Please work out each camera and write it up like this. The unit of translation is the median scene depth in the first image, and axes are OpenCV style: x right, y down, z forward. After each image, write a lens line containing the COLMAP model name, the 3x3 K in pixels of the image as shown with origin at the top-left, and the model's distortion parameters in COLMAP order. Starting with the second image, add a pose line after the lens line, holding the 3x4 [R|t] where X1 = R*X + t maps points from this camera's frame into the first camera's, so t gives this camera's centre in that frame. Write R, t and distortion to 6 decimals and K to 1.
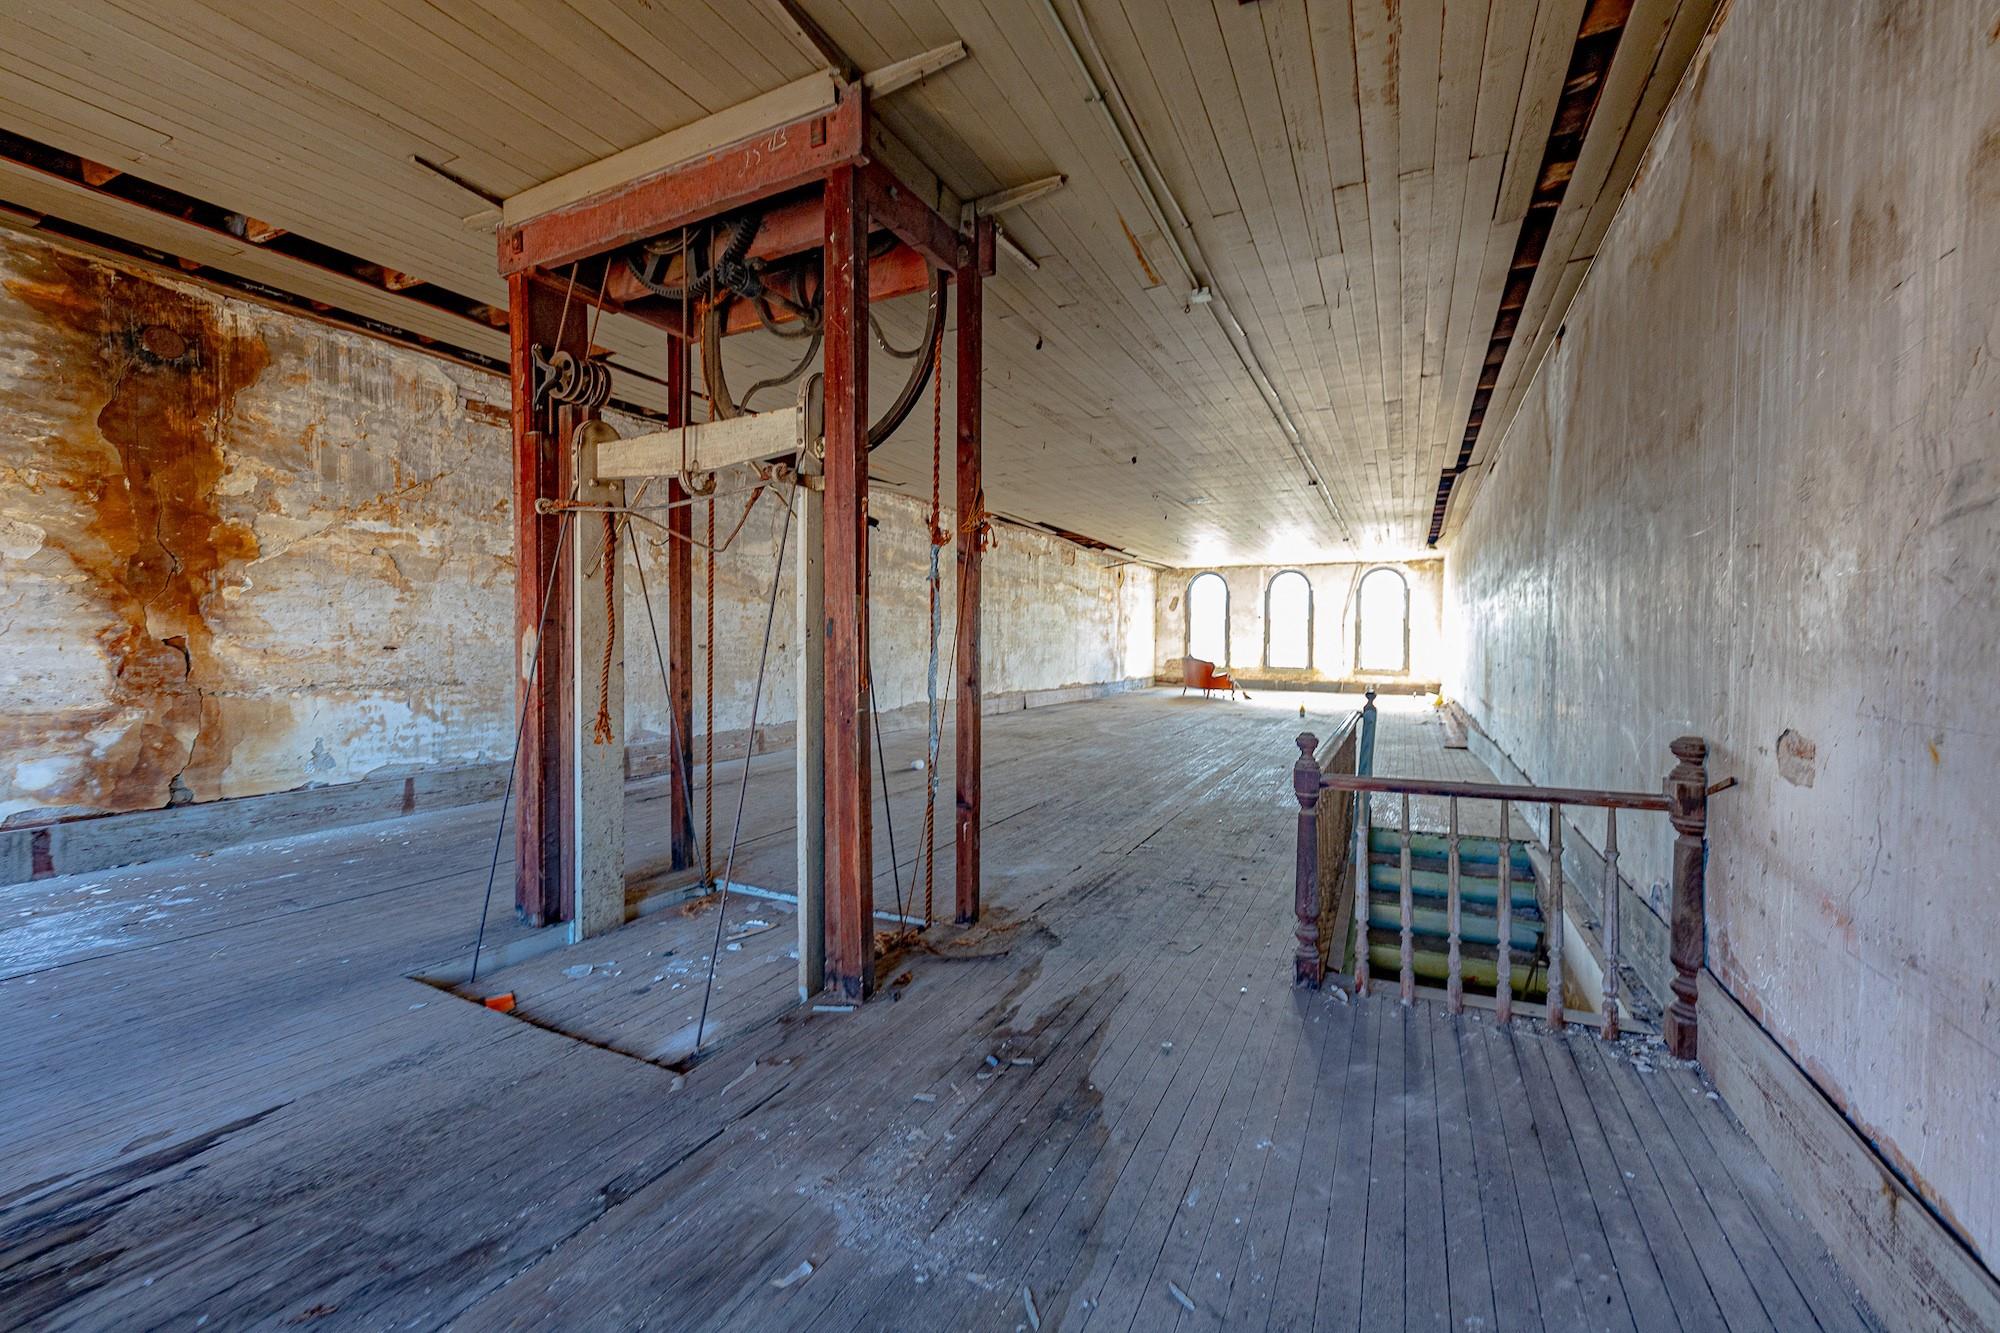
lens RADIAL K [[803.5, 0, 999.7], [0, 803.5, 664.8], [0, 0, 1]] dist [0.000964, -0.000040]
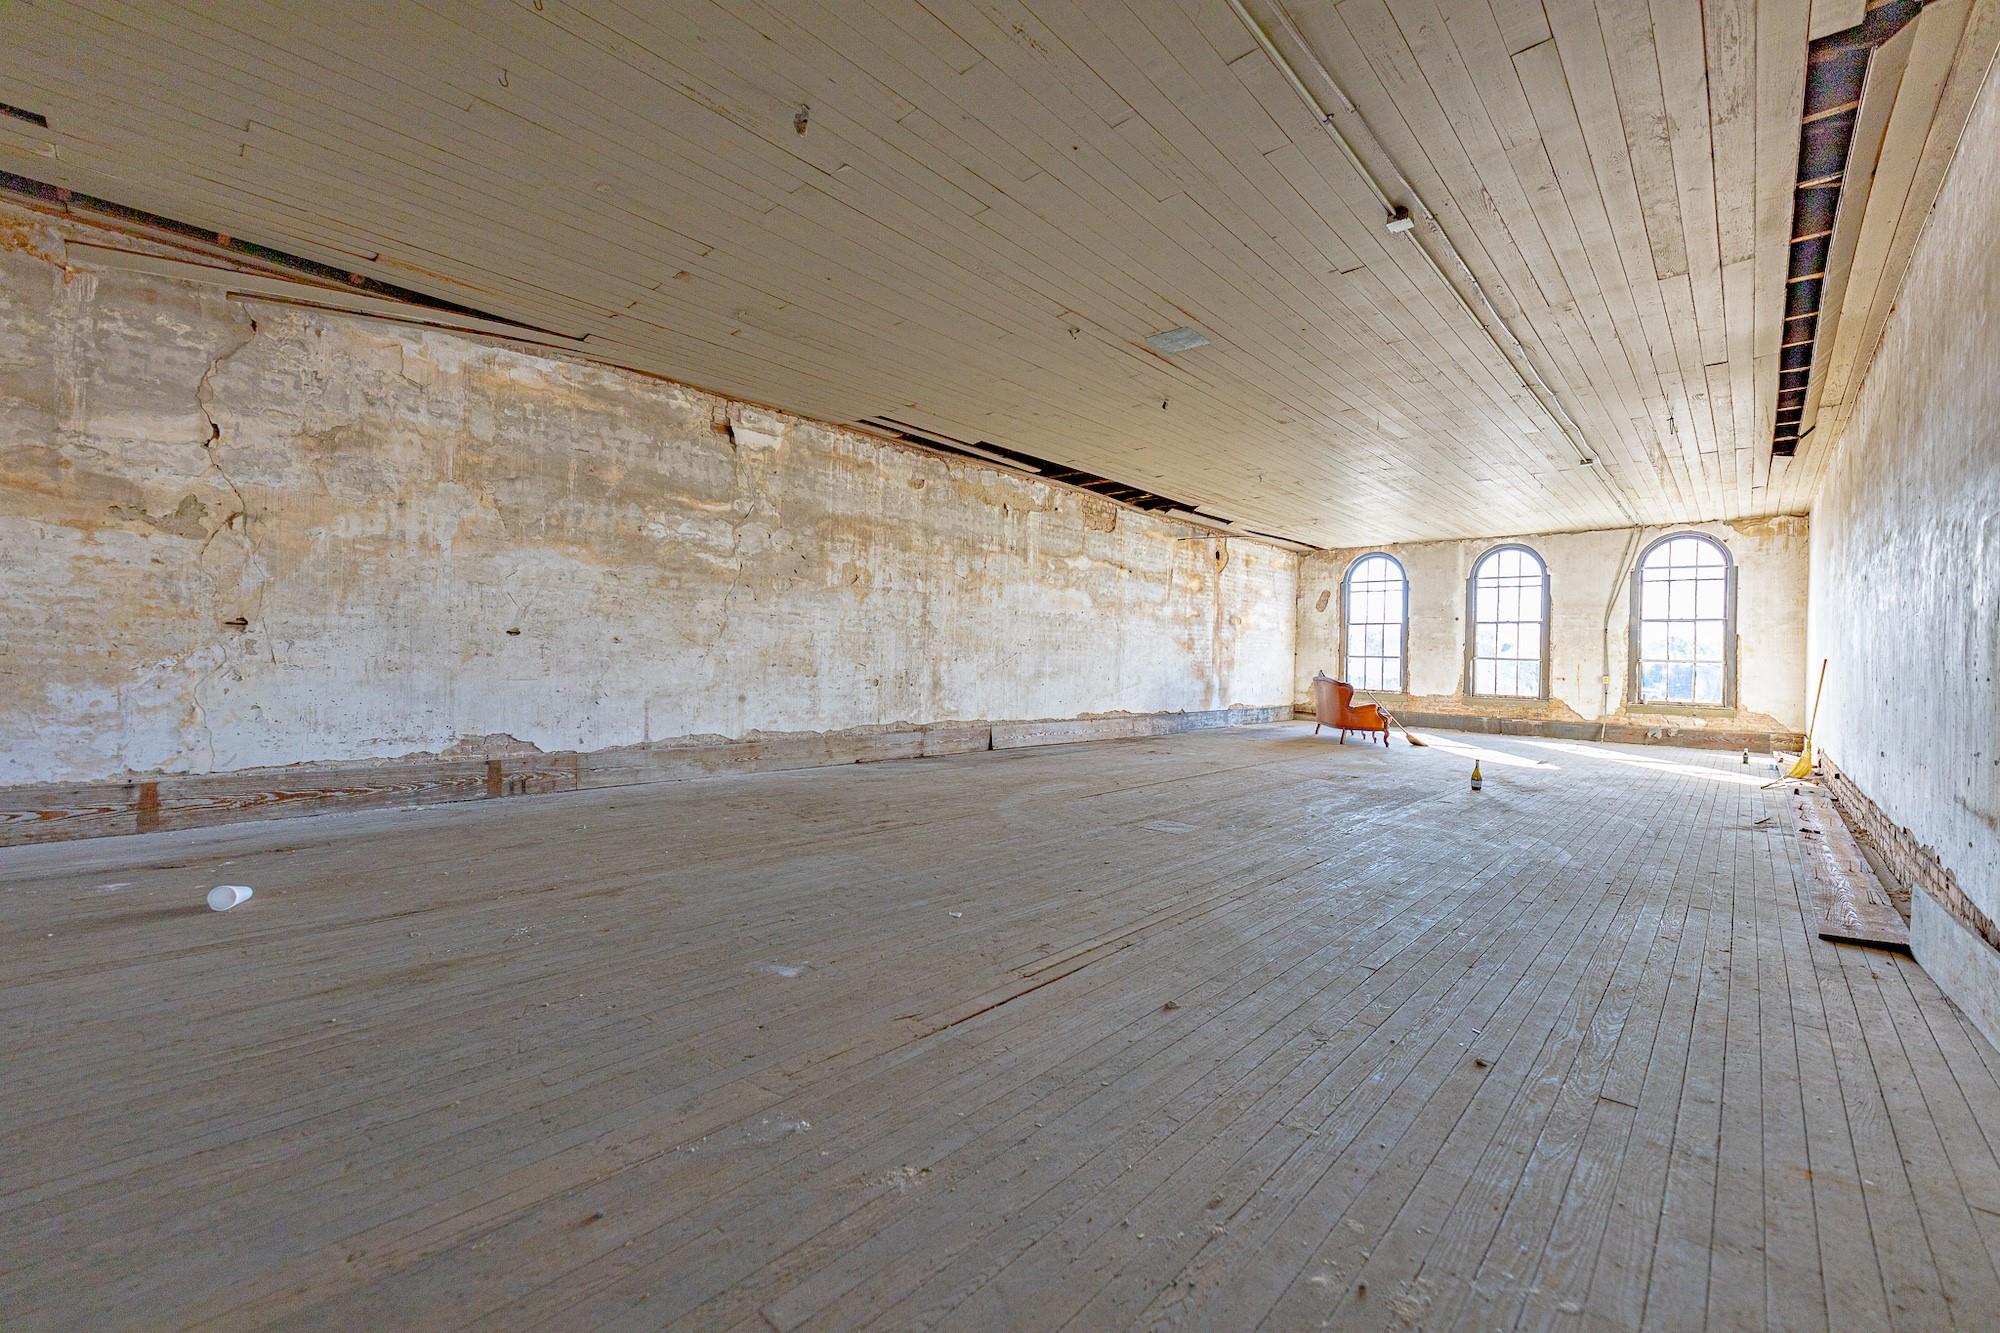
lens RADIAL K [[803.5, 0, 998.3], [0, 803.5, 663.9], [0, 0, 1]] dist [0.000964, -0.000040]
pose [[0.959824, 0.014734, -0.280215, 0.169268], [-0.022978, 0.999394, -0.026155, 0.003059], [0.279660, 0.031543, 0.959581, 0.309660]]
